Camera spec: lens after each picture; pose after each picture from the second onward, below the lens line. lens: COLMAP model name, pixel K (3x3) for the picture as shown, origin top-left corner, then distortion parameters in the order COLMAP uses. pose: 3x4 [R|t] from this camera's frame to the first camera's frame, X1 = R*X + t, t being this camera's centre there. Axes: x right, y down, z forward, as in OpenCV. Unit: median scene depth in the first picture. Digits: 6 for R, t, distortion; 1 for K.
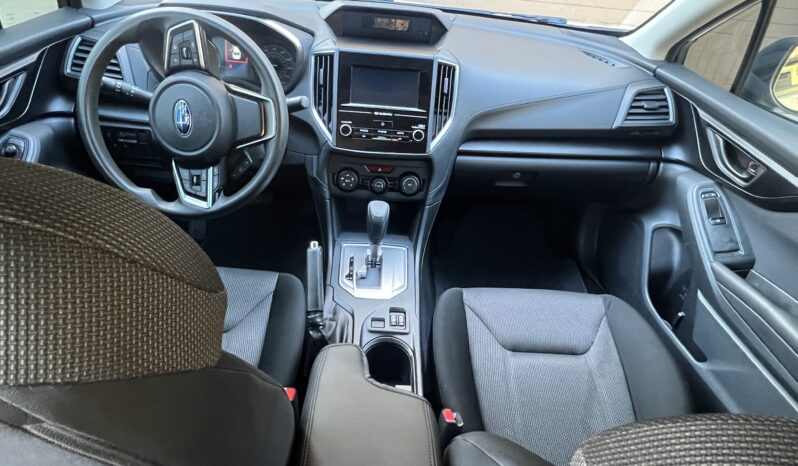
lens RADIAL K [[484.2, 0, 393.9], [0, 484.2, 243.9], [0, 0, 1]] dist [-0.007255, 0.000658]
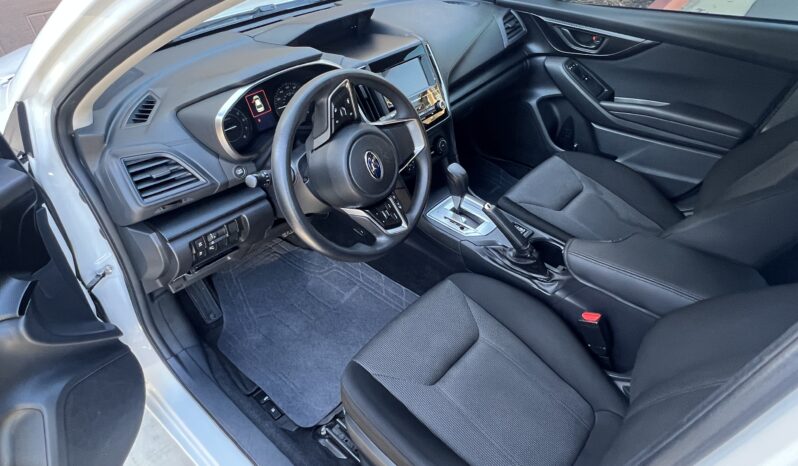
lens RADIAL K [[484.2, 0, 394.0], [0, 484.2, 236.2], [0, 0, 1]] dist [-0.007255, 0.000658]
pose [[0.676026, -0.533533, 0.508263, -0.821714], [0.489830, 0.840670, 0.230958, -0.279165], [-0.550505, 0.092828, 0.829655, 0.066271]]
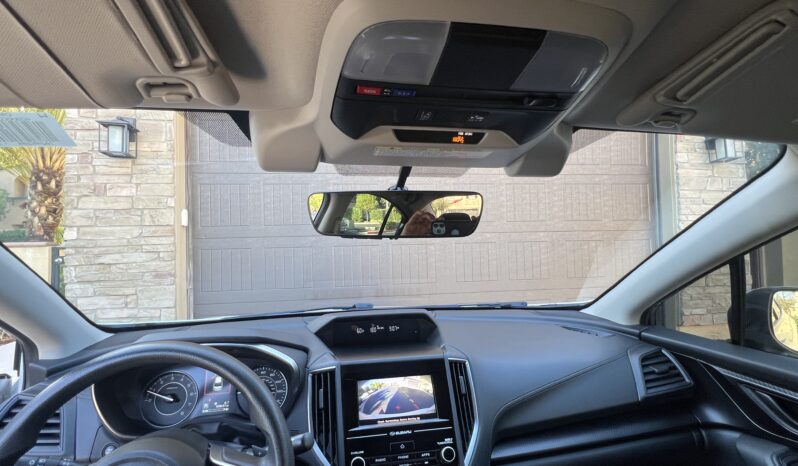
lens RADIAL K [[390.8, 0, 400.1], [0, 390.8, 233.3], [0, 0, 1]] dist [-0.002121, -0.000277]
pose [[0.981285, -0.097216, 0.166220, -0.097205], [0.177603, 0.790494, -0.586155, -0.143453], [-0.074412, 0.604706, 0.792965, 0.261615]]
